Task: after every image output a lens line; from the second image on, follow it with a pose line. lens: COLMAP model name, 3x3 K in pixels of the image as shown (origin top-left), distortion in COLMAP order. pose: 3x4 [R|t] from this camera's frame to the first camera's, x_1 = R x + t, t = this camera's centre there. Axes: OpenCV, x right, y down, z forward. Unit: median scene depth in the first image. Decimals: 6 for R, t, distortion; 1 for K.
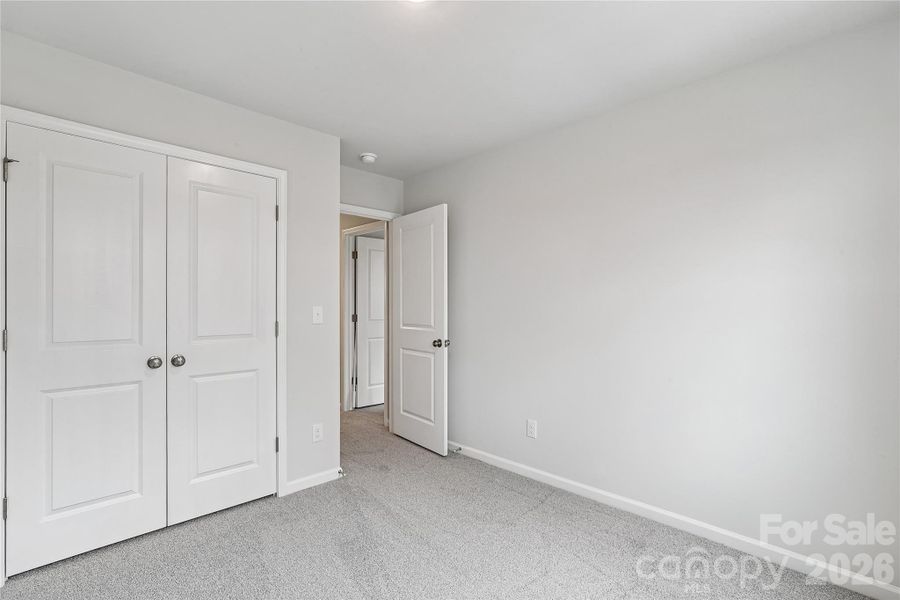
lens RADIAL K [[399.0, 0, 446.1], [0, 399.0, 301.0], [0, 0, 1]] dist [0.015272, 0.000173]
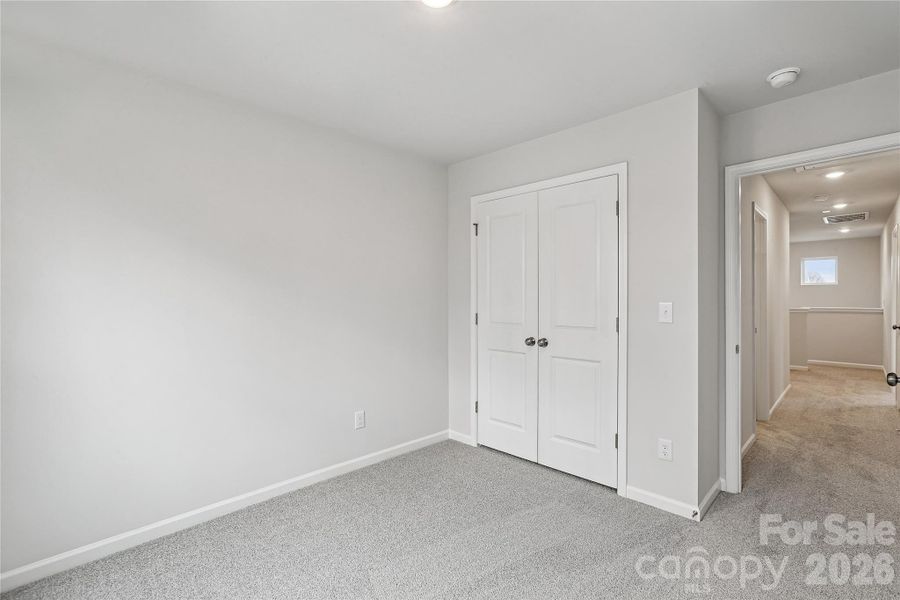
lens RADIAL K [[399.0, 0, 441.4], [0, 399.0, 299.8], [0, 0, 1]] dist [0.015272, 0.000173]
pose [[0.067611, -0.006882, -0.997688, 0.550456], [0.002392, 0.999974, -0.006735, 0.014227], [0.997709, -0.001931, 0.067625, 0.504043]]
